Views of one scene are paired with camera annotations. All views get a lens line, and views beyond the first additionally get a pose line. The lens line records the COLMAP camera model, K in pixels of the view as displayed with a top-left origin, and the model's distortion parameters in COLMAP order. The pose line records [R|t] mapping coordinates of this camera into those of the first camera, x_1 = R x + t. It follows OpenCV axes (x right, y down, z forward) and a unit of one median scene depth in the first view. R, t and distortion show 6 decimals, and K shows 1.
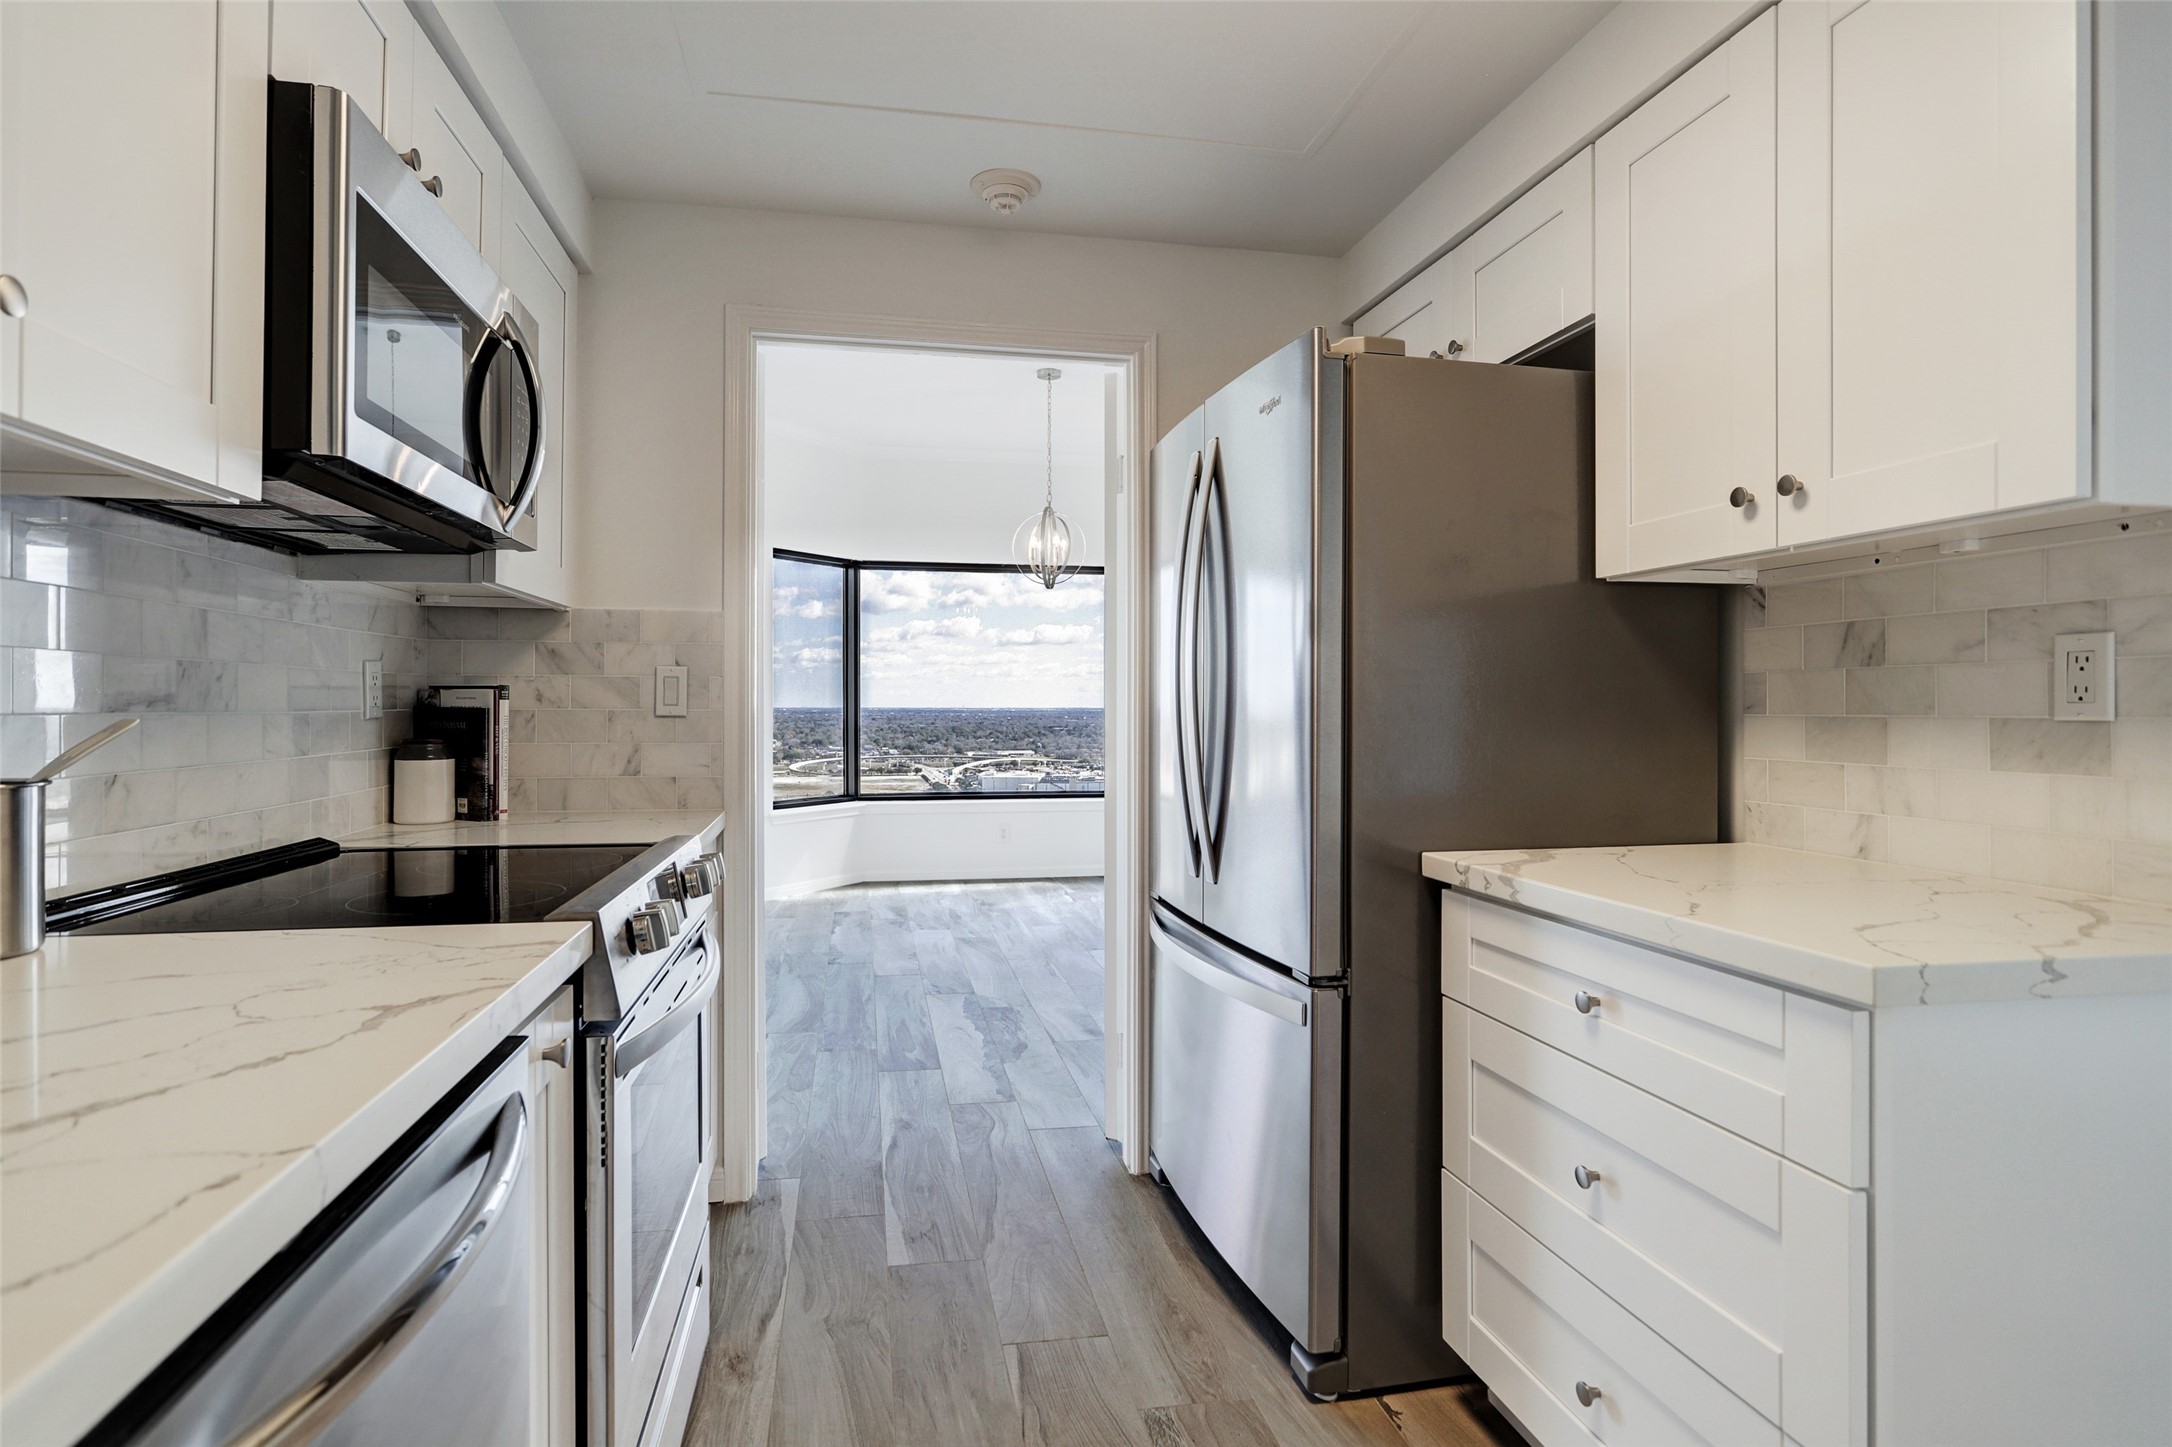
lens RADIAL K [[1121.4, 0, 1086.0], [0, 1121.4, 723.5], [0, 0, 1]] dist [-0.005362, -0.000796]
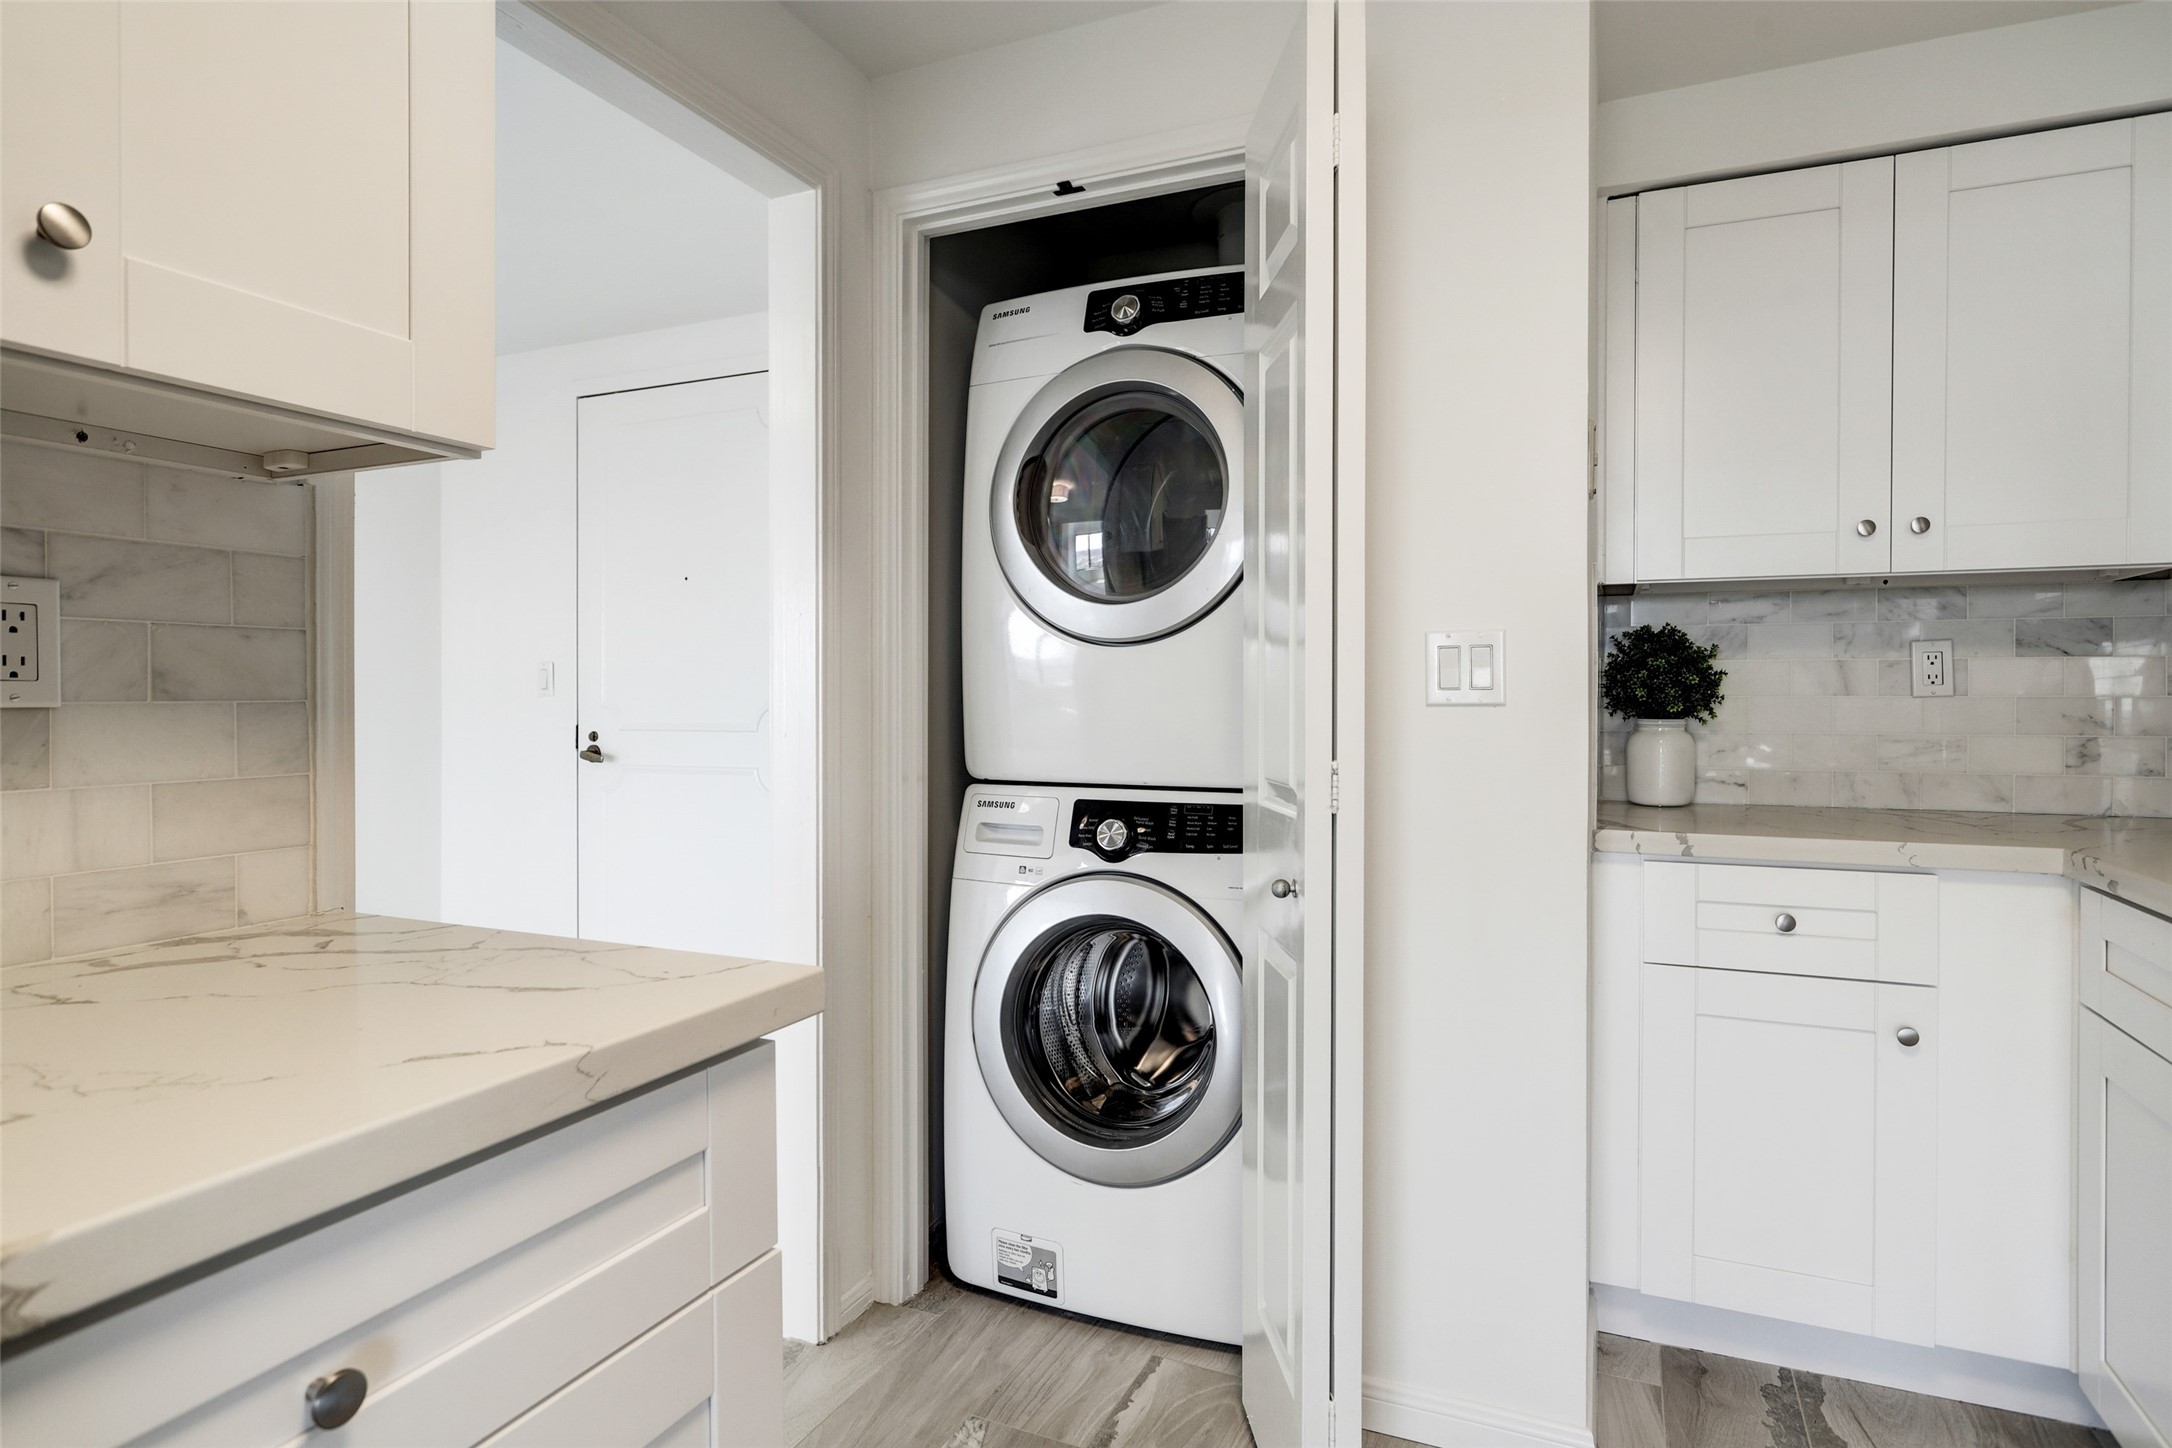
lens RADIAL K [[1188.4, 0, 1084.8], [0, 1188.4, 698.6], [0, 0, 1]] dist [0.000205, 0.000026]
pose [[-0.817007, -0.005663, 0.576600, -0.036281], [0.001597, 0.999926, 0.012083, -0.015812], [-0.576626, 0.010792, -0.816937, 1.234175]]
